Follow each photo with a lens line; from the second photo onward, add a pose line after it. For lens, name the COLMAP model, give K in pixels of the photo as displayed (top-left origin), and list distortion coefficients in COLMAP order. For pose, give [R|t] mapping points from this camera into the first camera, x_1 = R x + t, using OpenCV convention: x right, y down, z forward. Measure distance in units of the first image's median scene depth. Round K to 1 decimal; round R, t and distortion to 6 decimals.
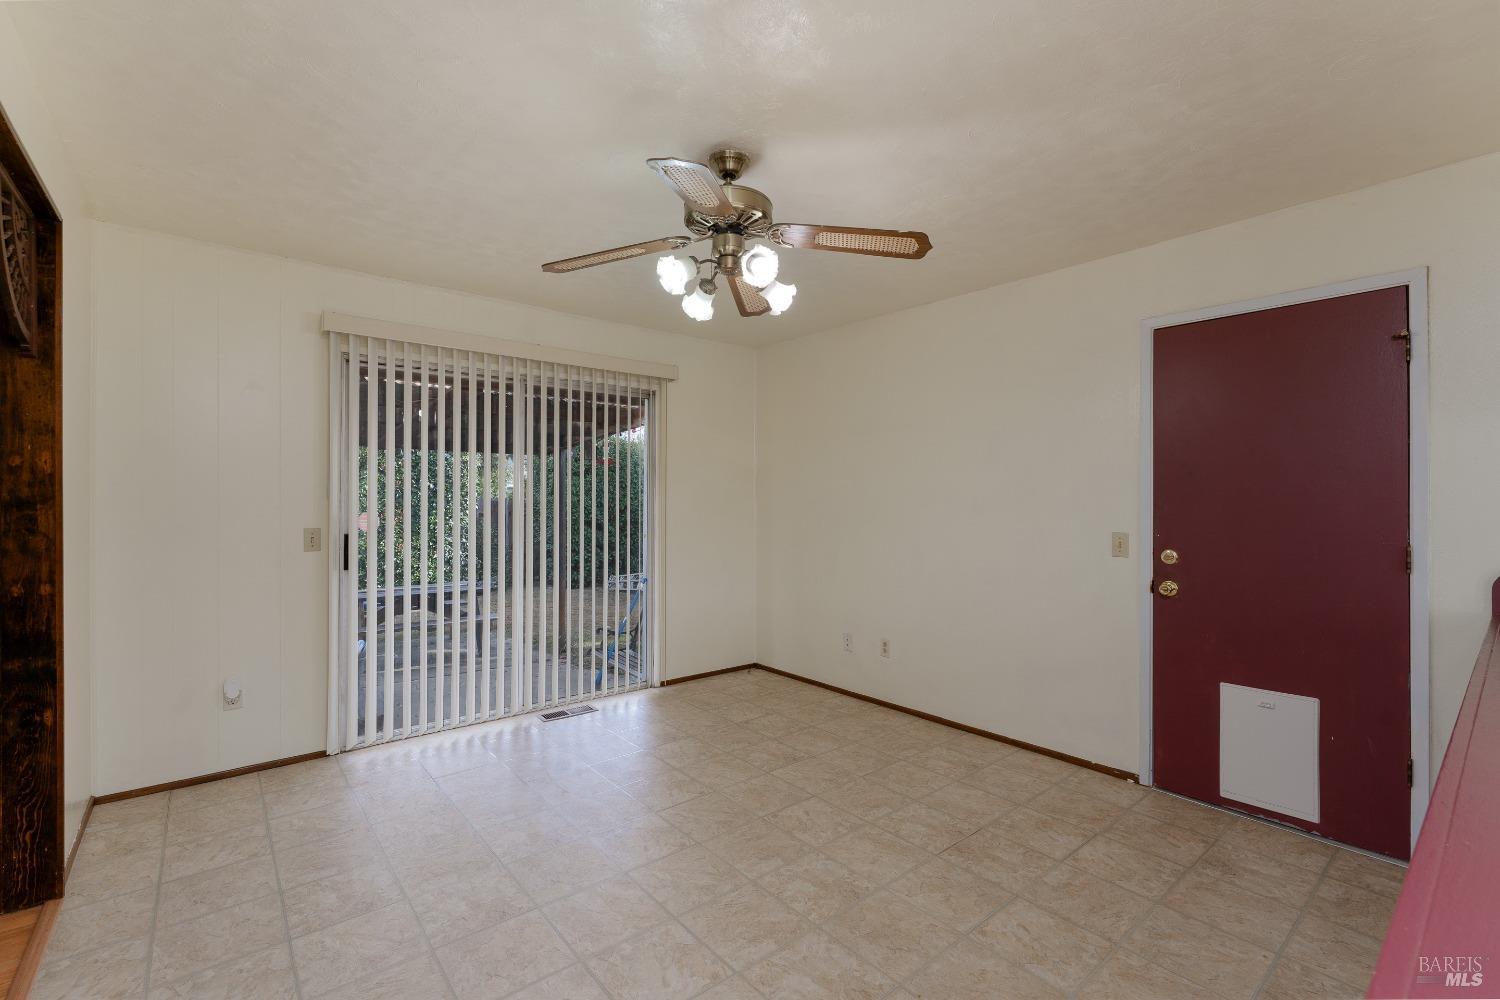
lens RADIAL K [[646.8, 0, 758.4], [0, 646.8, 500.5], [0, 0, 1]] dist [-0.000916, -0.000025]
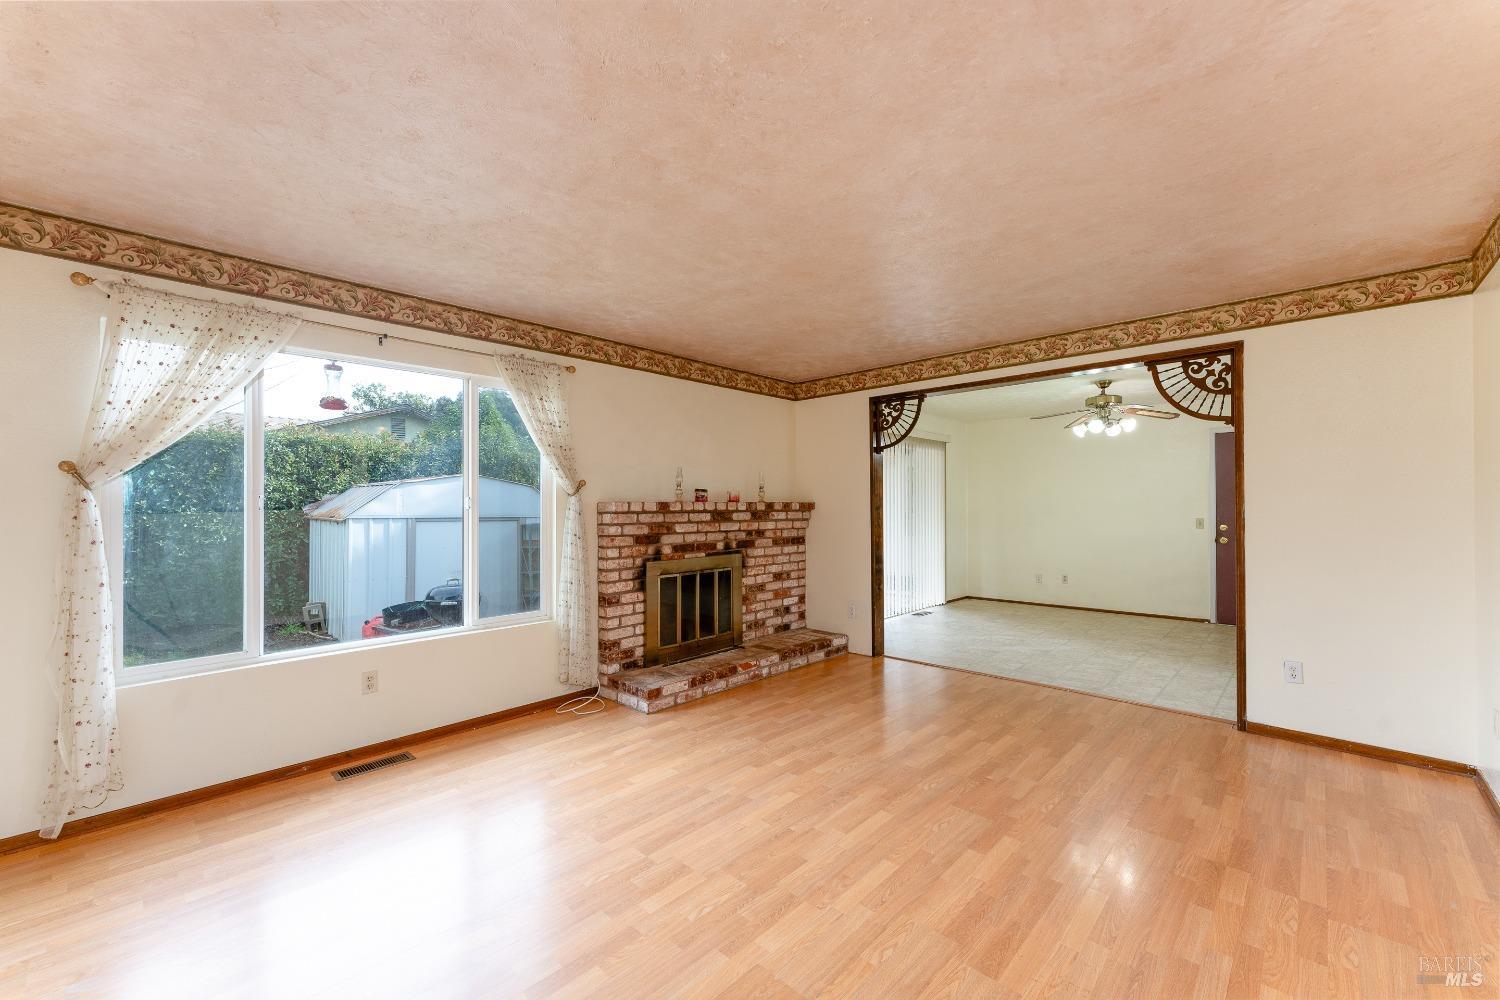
lens RADIAL K [[613.8, 0, 742.0], [0, 613.8, 499.2], [0, 0, 1]] dist [-0.002243, -0.000431]
pose [[0.992444, -0.002084, 0.122682, -1.406659], [0.003590, 0.999921, -0.012057, 0.001524], [-0.122647, 0.012407, 0.992373, -1.041188]]
